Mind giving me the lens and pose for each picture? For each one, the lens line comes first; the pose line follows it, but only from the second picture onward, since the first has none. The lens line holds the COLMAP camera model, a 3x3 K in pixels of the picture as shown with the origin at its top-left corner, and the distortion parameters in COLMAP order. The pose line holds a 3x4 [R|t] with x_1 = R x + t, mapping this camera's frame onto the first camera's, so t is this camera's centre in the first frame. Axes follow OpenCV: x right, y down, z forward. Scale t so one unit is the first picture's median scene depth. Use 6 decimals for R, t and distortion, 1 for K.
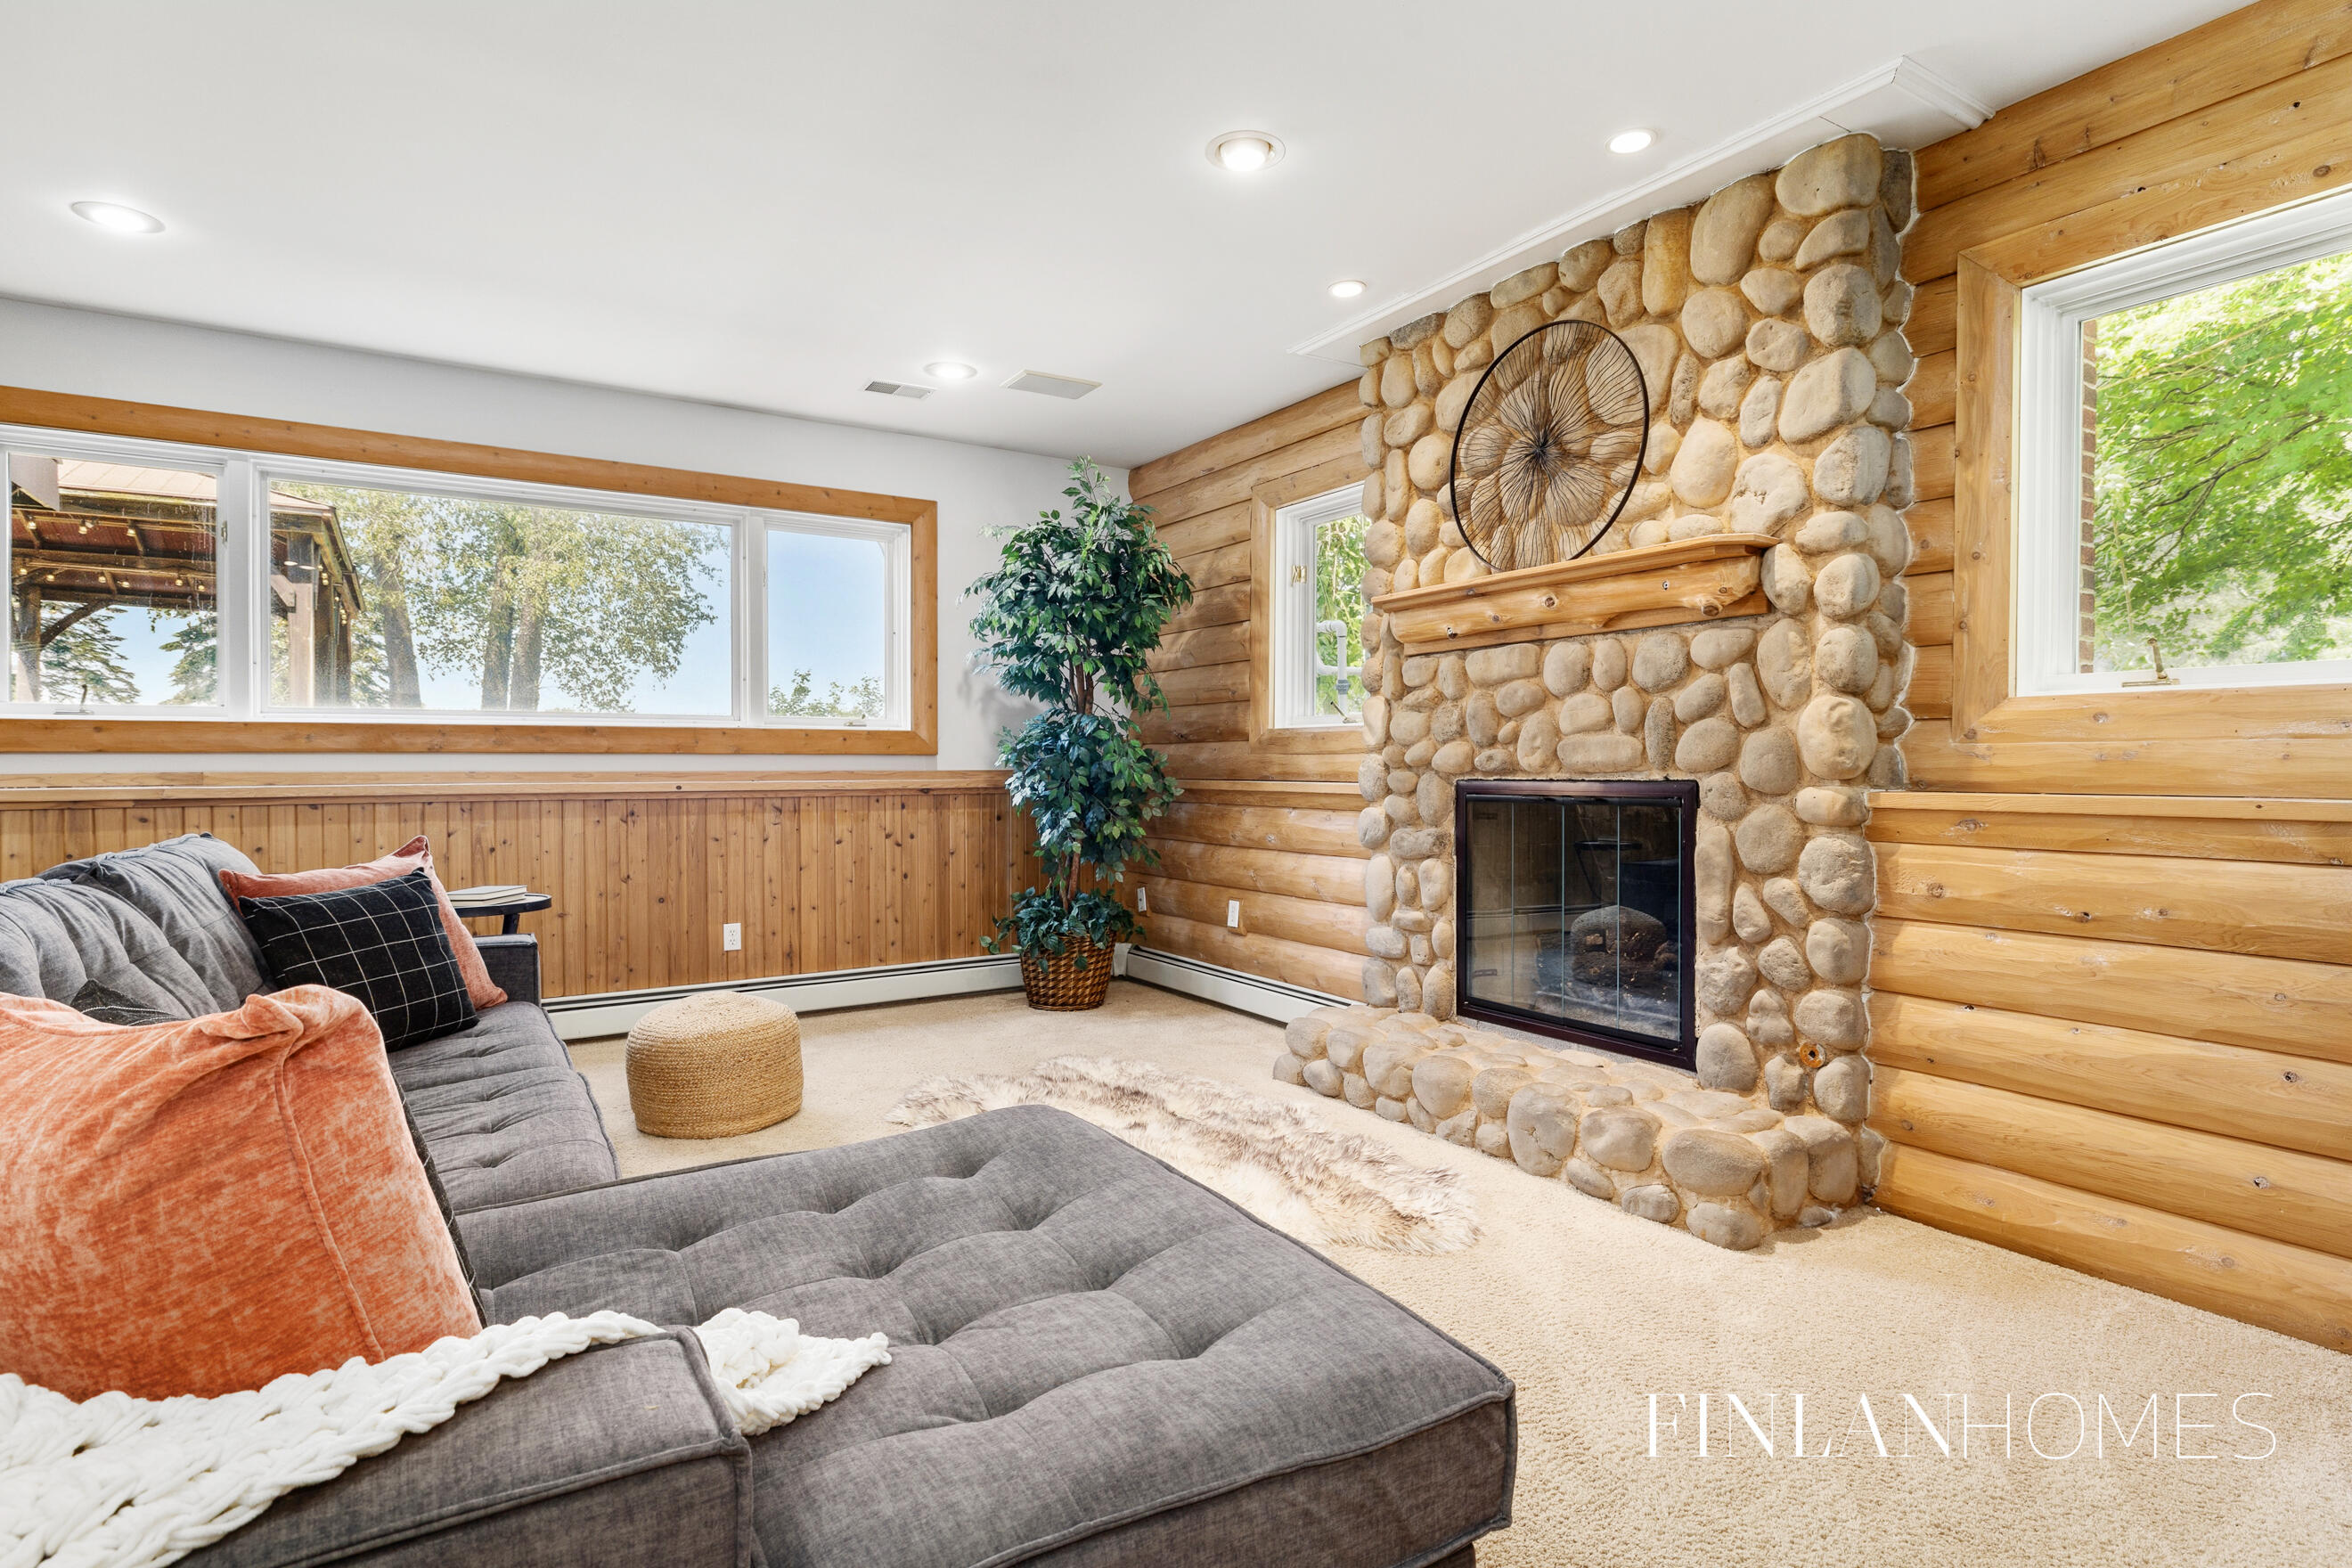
lens RADIAL K [[1187.6, 0, 1196.3], [0, 1187.6, 774.6], [0, 0, 1]] dist [-0.004269, 0.001741]
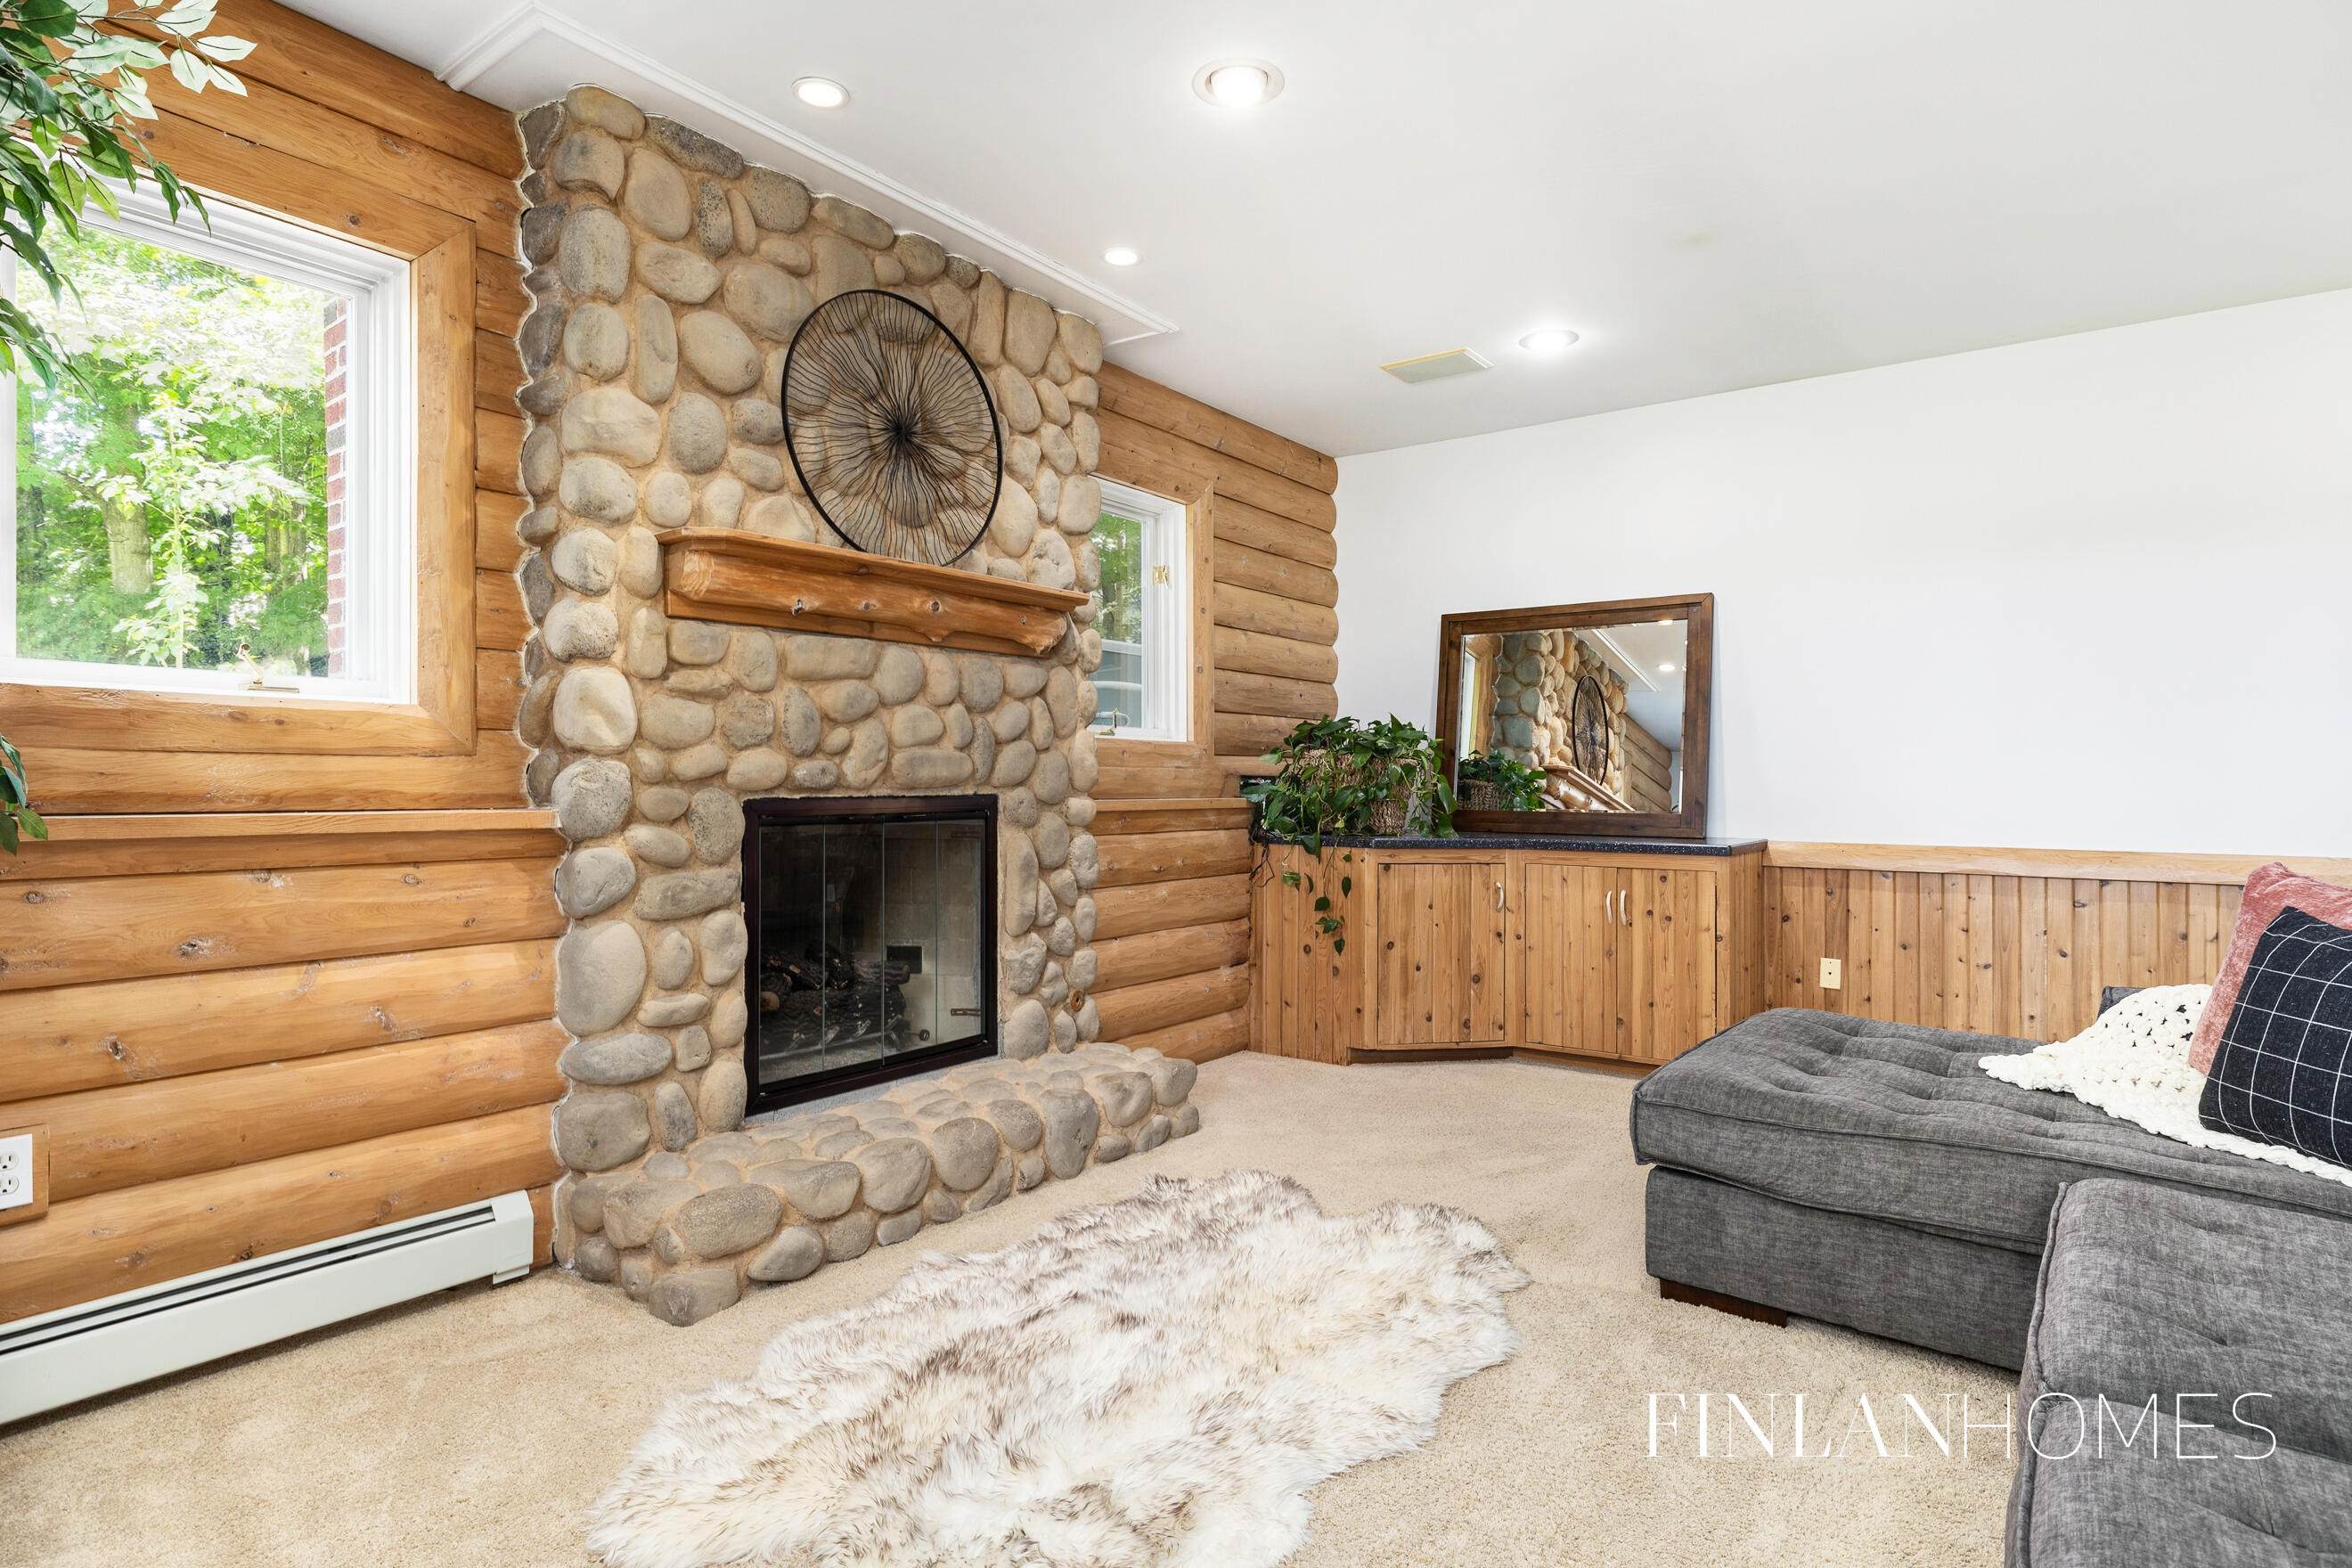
lens RADIAL K [[1187.6, 0, 1185.2], [0, 1187.6, 787.6], [0, 0, 1]] dist [-0.004269, 0.001741]
pose [[-0.340946, -0.000706, 0.940083, -0.686482], [0.006793, 0.999972, 0.003215, -0.003987], [-0.940058, 0.007482, -0.340931, 1.197667]]
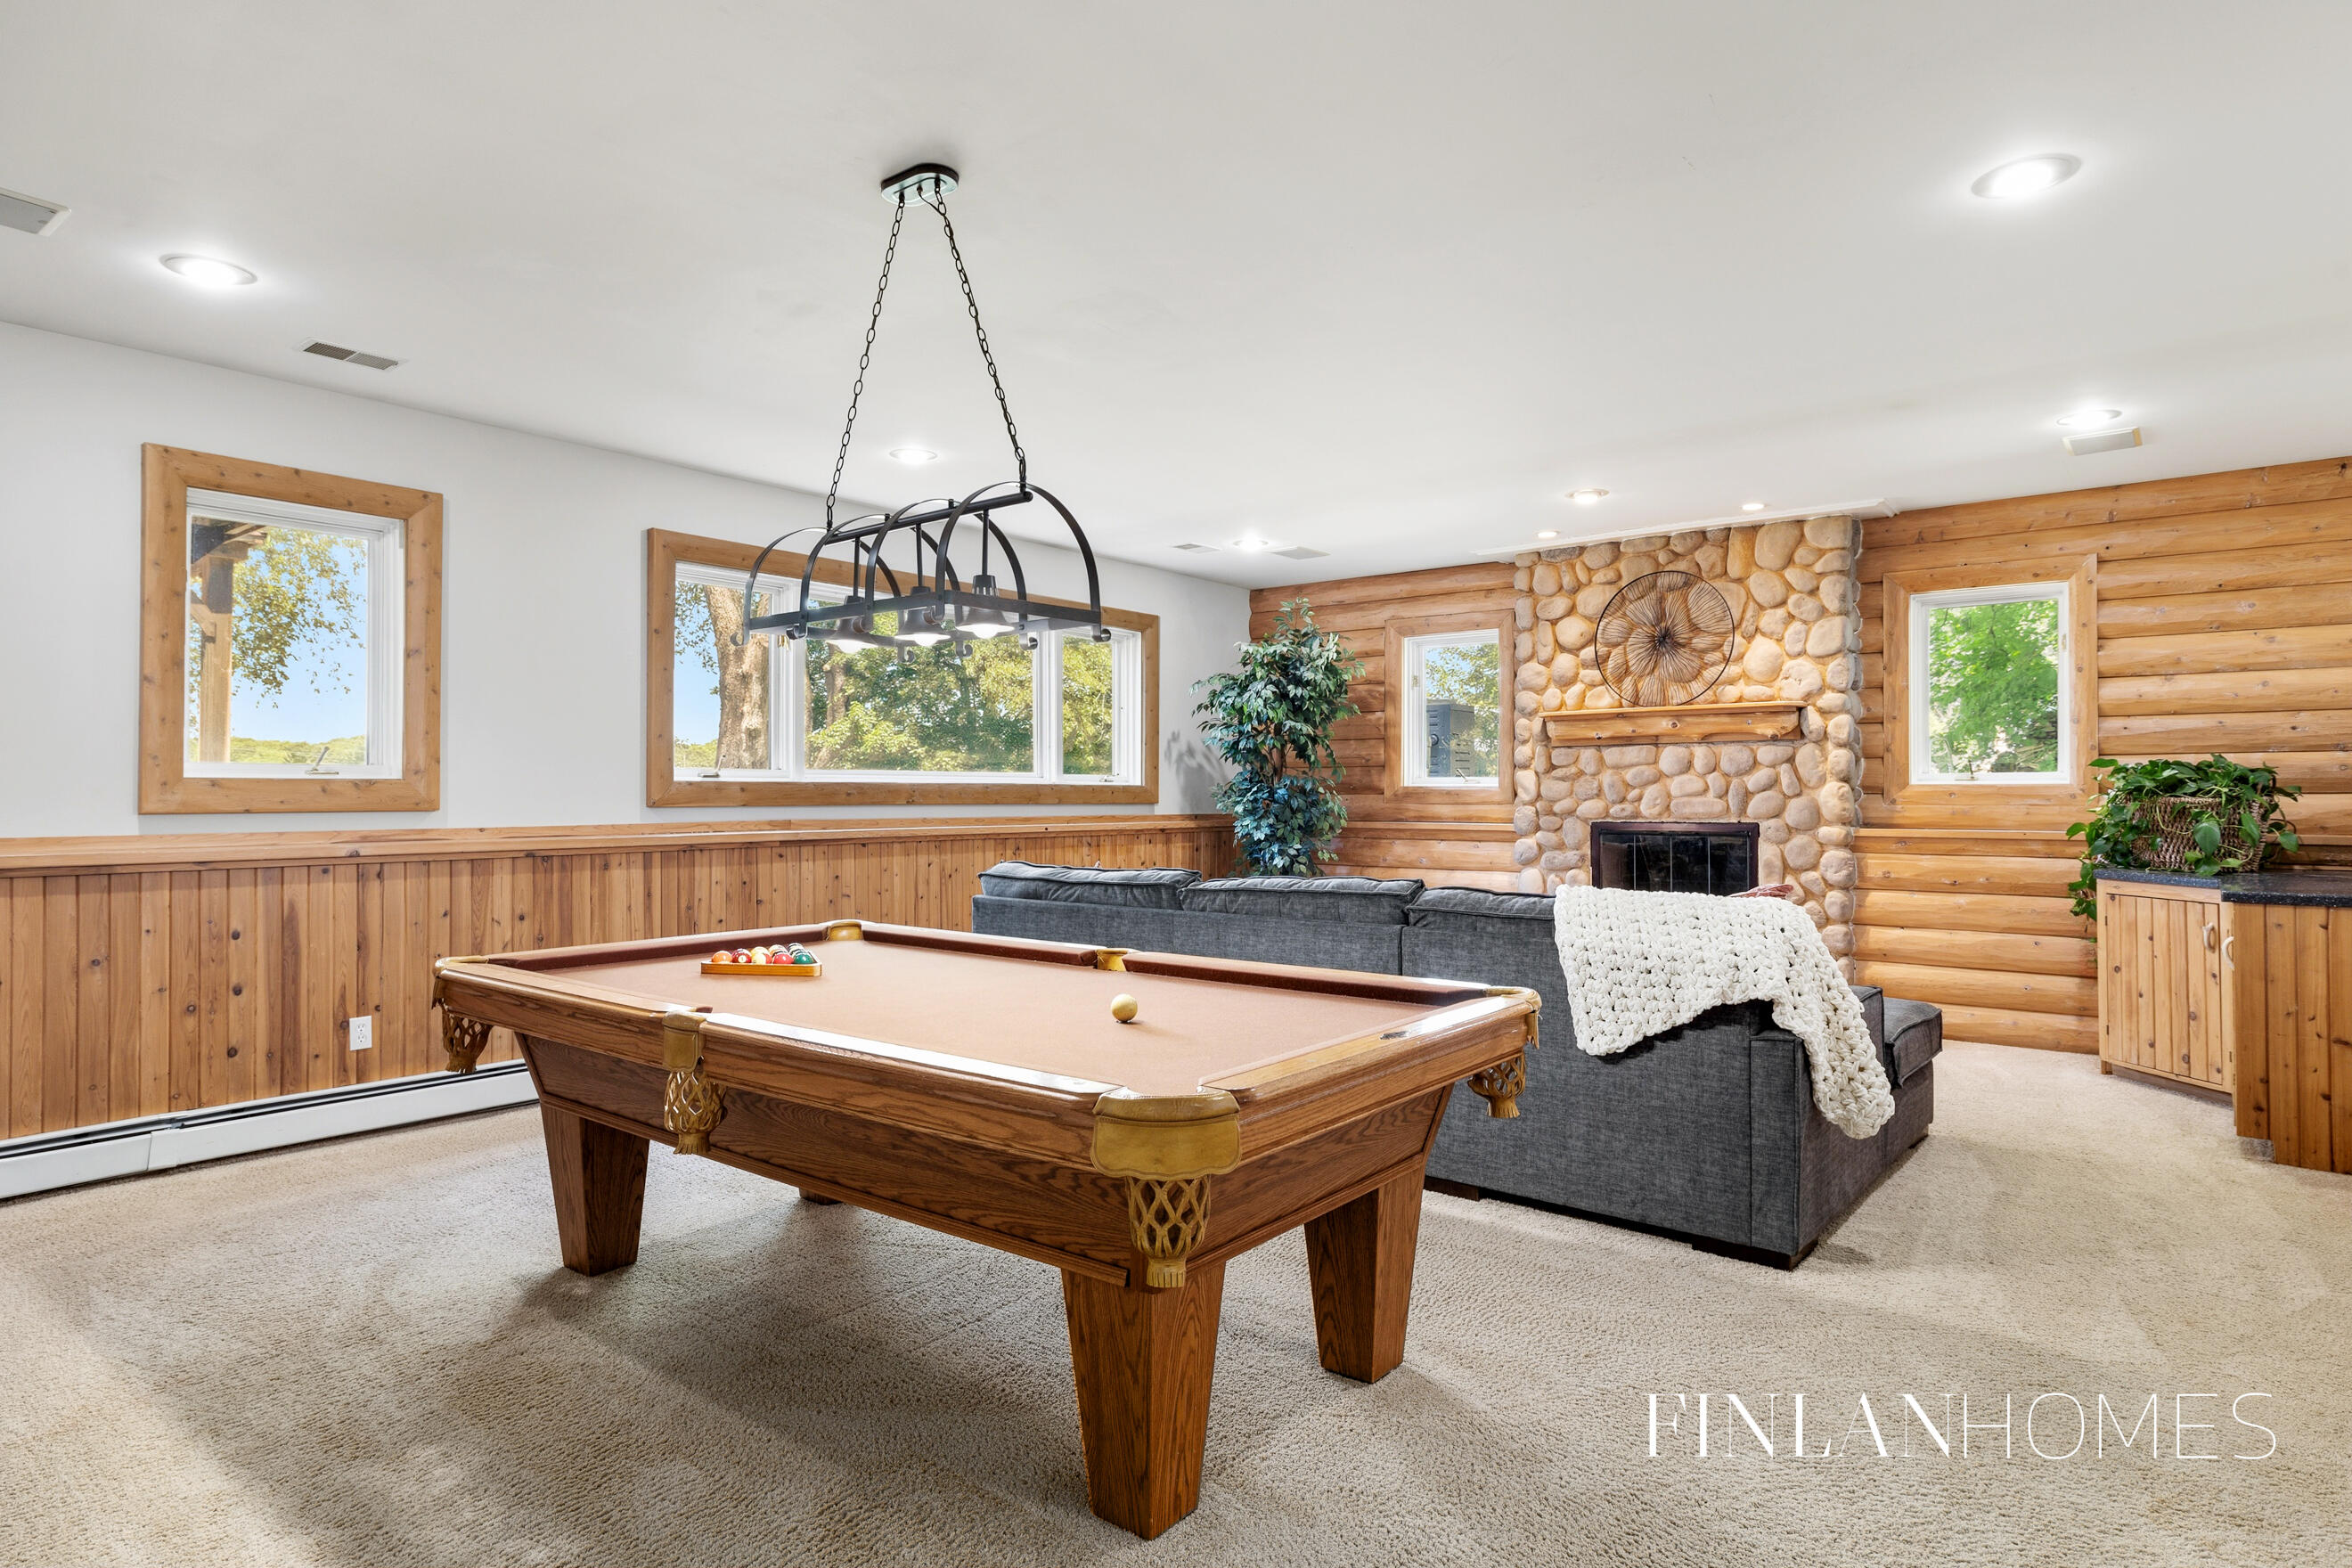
lens RADIAL K [[1333.7, 0, 1168.2], [0, 1333.7, 772.1], [0, 0, 1]] dist [0.002795, 0.000026]
pose [[0.945400, 0.007925, 0.325817, -1.168090], [0.000377, 0.999677, -0.025410, -0.022501], [-0.325913, 0.024145, 0.945091, -0.722477]]
